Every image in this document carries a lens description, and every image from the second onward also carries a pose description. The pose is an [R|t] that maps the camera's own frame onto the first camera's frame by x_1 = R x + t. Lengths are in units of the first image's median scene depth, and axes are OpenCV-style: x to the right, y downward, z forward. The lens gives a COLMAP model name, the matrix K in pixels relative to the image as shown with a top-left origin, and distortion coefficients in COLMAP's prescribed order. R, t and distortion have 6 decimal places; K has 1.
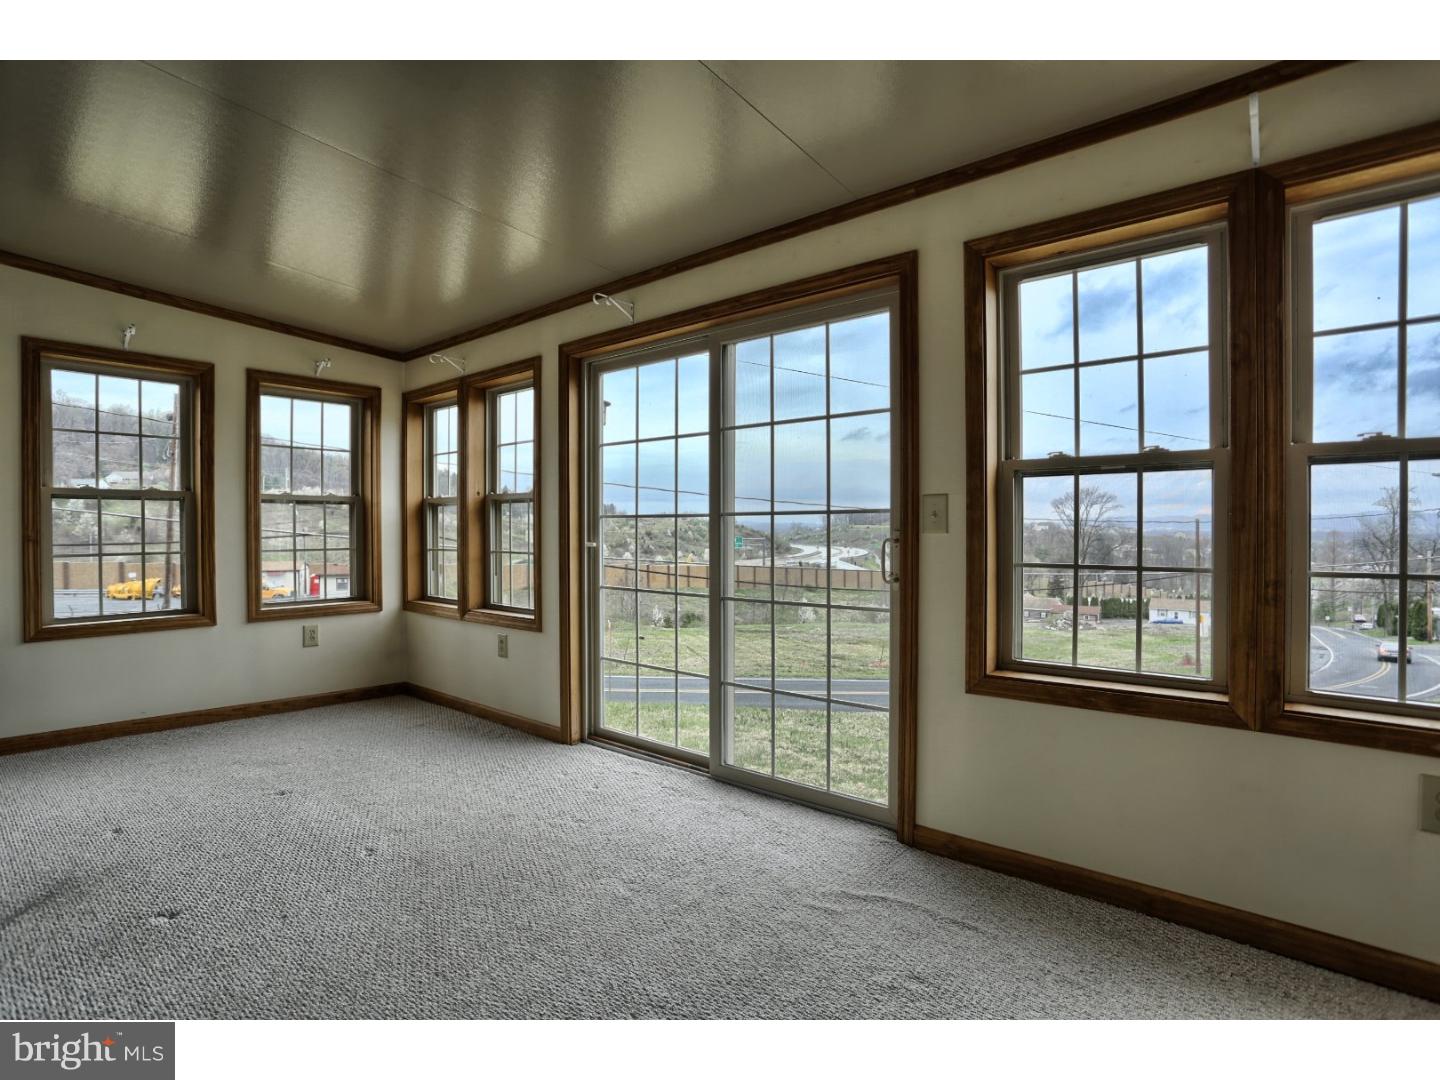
lens RADIAL K [[702.5, 0, 711.8], [0, 702.5, 529.3], [0, 0, 1]] dist [-0.033612, 0.001675]
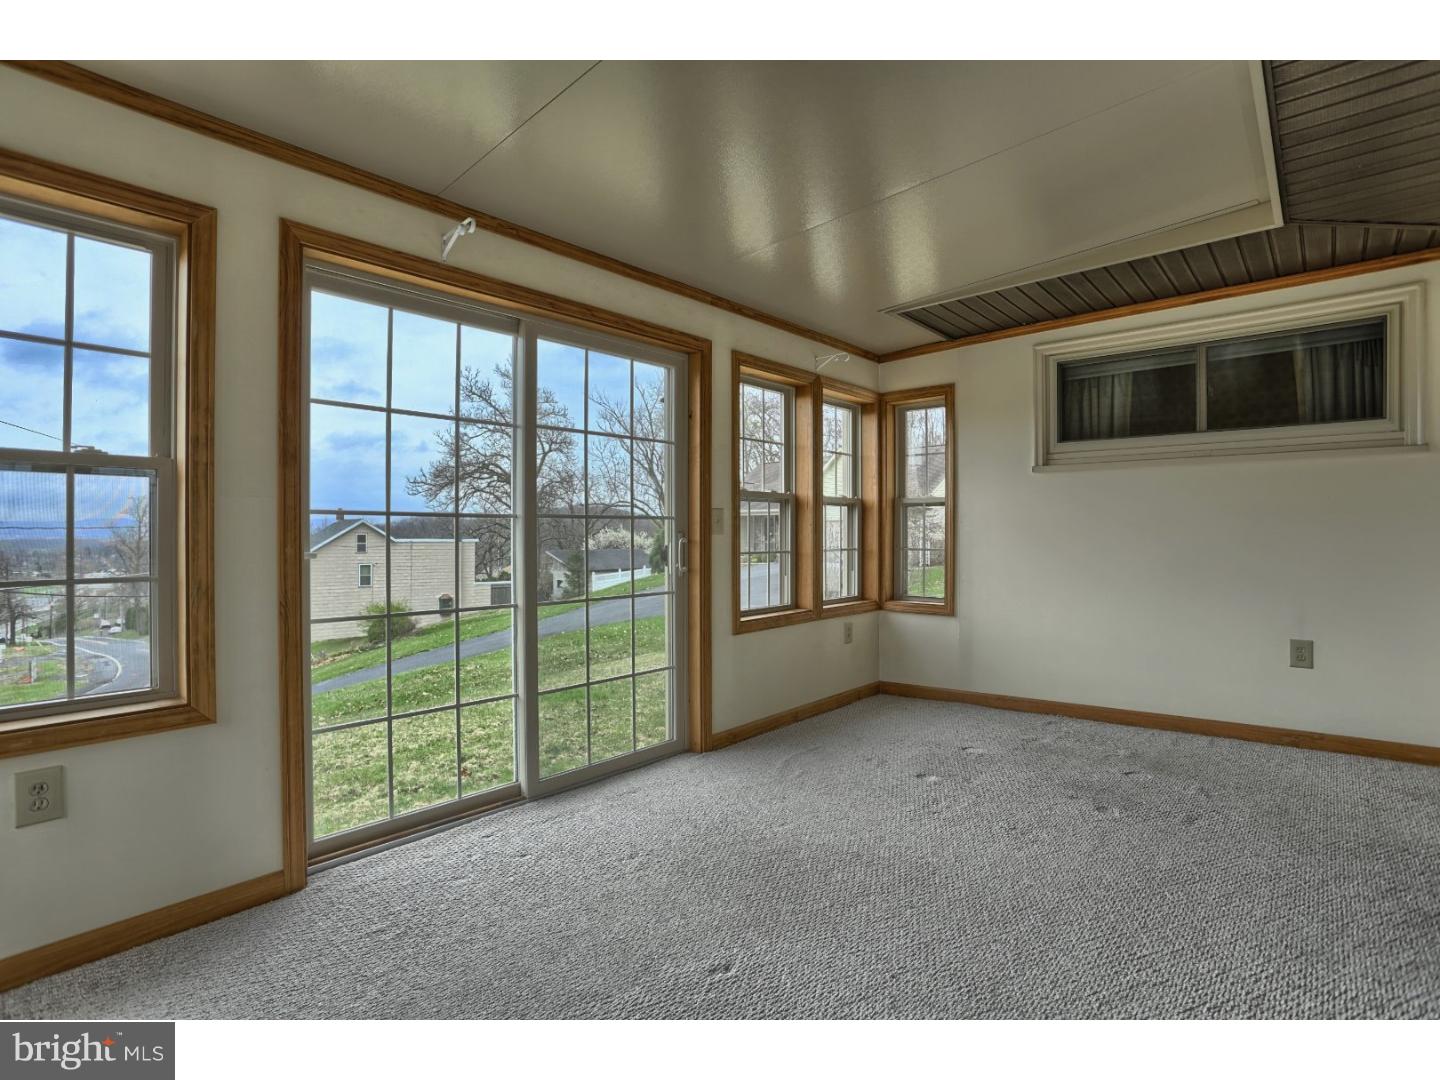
lens RADIAL K [[702.5, 0, 711.1], [0, 702.5, 537.6], [0, 0, 1]] dist [-0.033612, 0.001675]
pose [[0.059749, -0.005888, 0.998196, -0.873588], [0.006255, 0.999965, 0.005524, 0.003072], [-0.998194, 0.005913, 0.059784, 0.680767]]
